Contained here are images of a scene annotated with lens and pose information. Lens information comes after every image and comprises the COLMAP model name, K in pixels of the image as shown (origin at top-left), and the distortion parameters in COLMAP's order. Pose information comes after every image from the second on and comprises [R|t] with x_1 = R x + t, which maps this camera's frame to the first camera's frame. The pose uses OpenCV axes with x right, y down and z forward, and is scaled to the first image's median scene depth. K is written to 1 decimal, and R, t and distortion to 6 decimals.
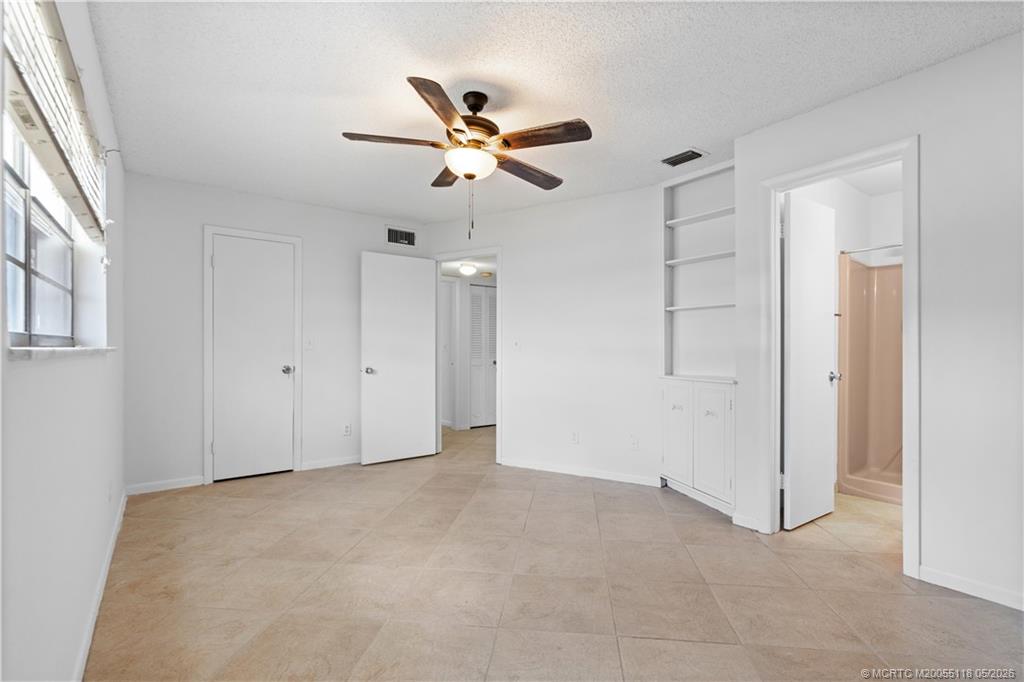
lens RADIAL K [[472.8, 0, 510.3], [0, 472.8, 347.0], [0, 0, 1]] dist [-0.004968, 0.001582]
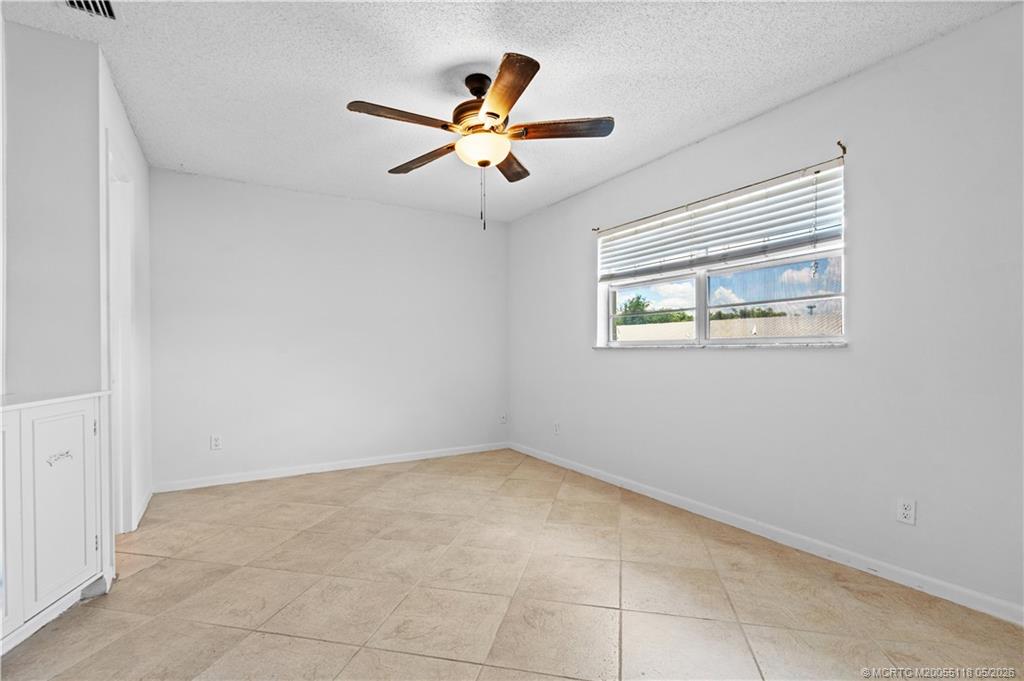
lens RADIAL K [[472.8, 0, 512.9], [0, 472.8, 346.9], [0, 0, 1]] dist [-0.004968, 0.001582]
pose [[-0.995798, 0.002427, 0.091546, -0.249692], [0.001781, 0.999973, -0.007137, 0.016490], [-0.091561, -0.006944, -0.995775, 2.114965]]
